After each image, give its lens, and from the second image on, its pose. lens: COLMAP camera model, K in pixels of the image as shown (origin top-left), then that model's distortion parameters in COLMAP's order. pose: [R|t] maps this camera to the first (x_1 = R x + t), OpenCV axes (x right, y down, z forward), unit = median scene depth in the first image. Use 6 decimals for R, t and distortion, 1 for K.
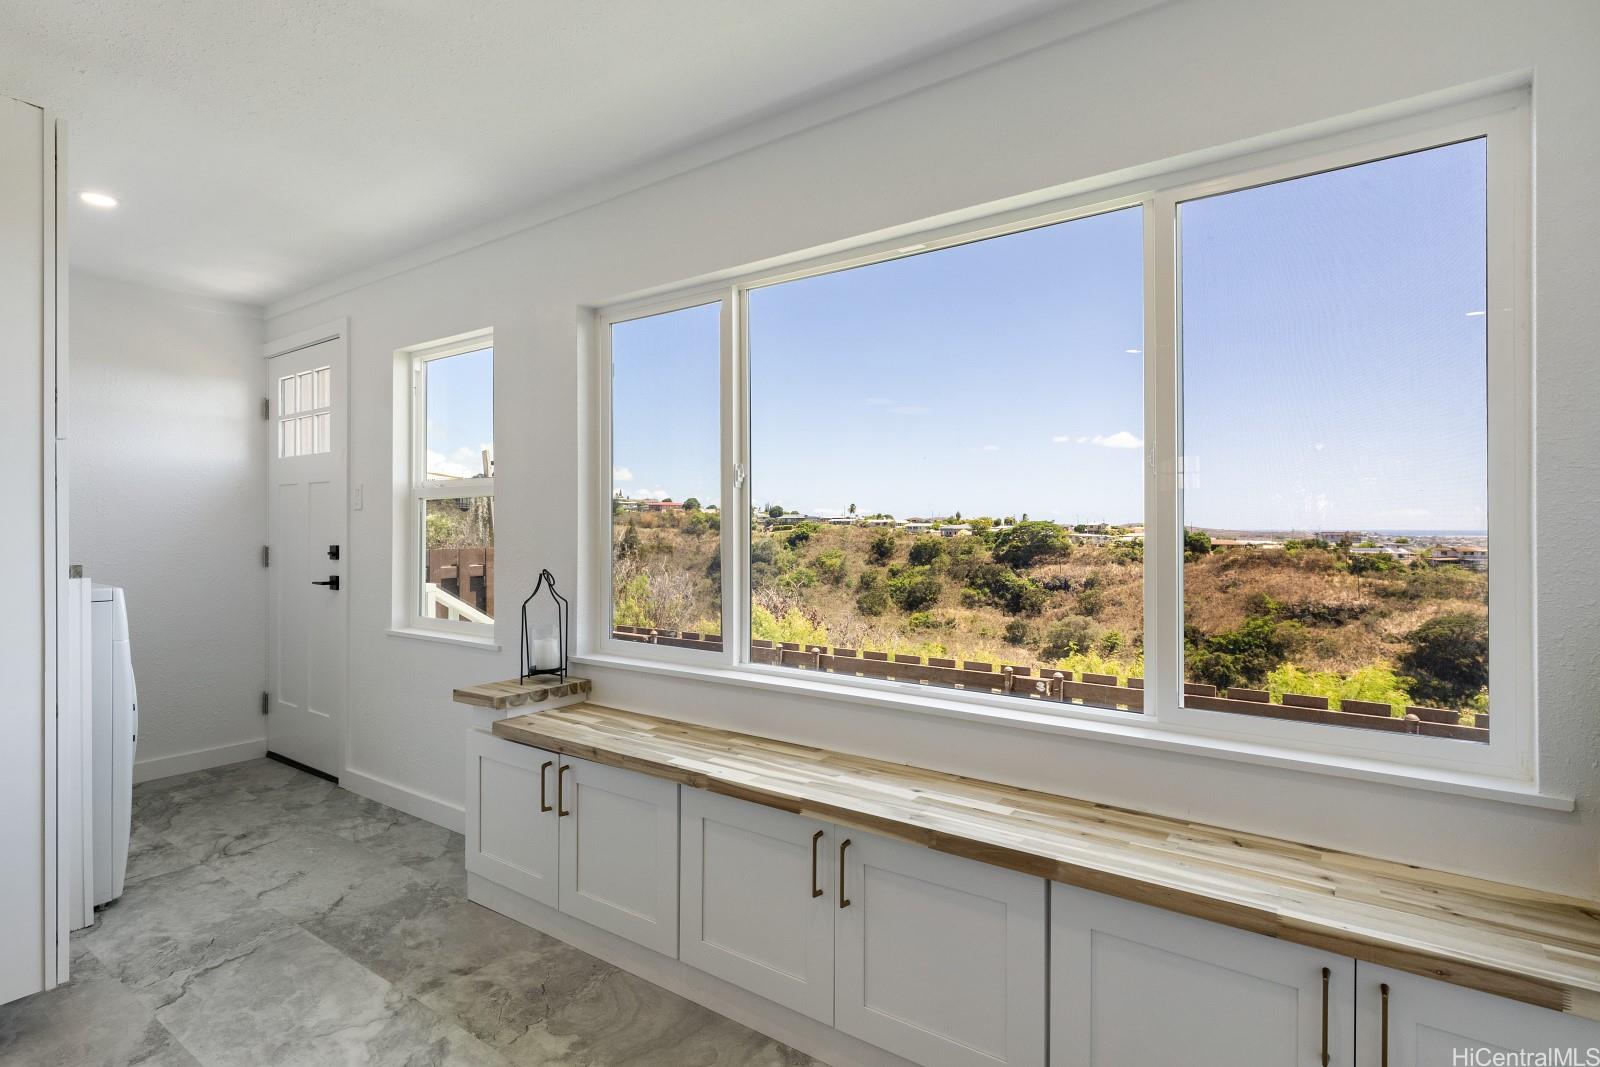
lens RADIAL K [[812.6, 0, 803.5], [0, 812.6, 529.8], [0, 0, 1]] dist [0.004505, 0.000667]
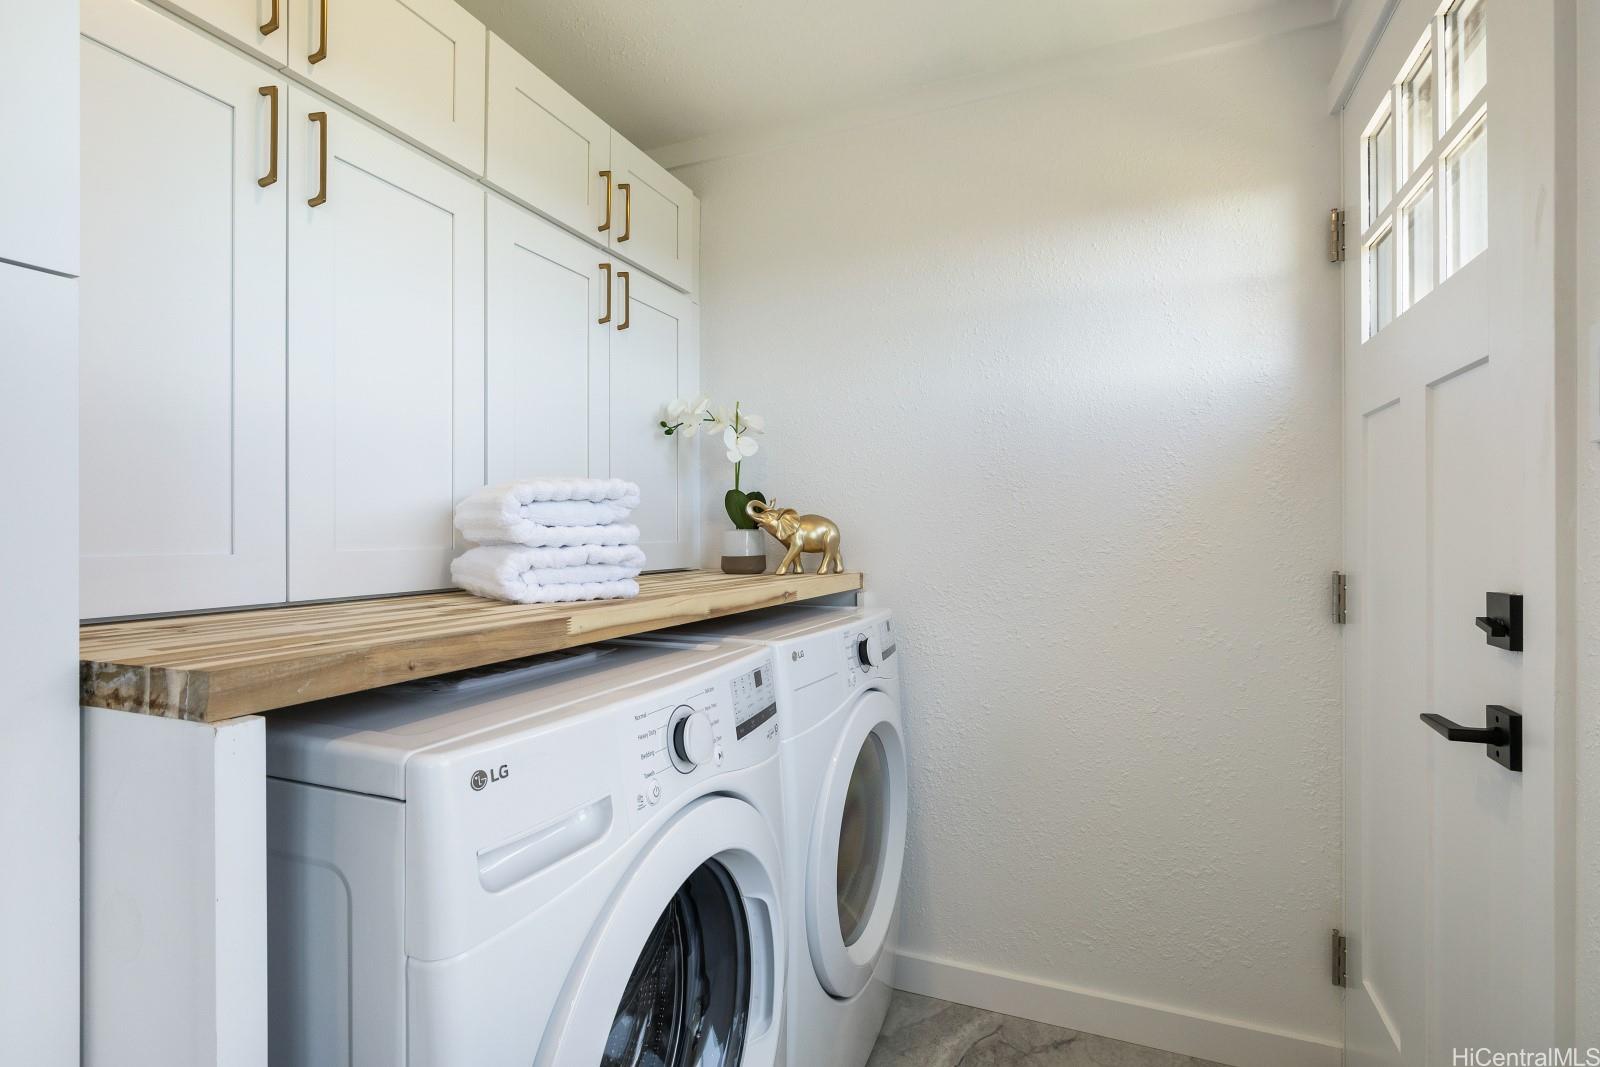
lens RADIAL K [[771.8, 0, 800.0], [0, 771.8, 533.5], [0, 0, 1]] dist [0.001299, 0.000115]
pose [[0.236021, 0.000379, -0.971748, -0.354777], [-0.000283, 1.000000, 0.000321, 0.000238], [0.971748, 0.000199, 0.236021, 0.657626]]
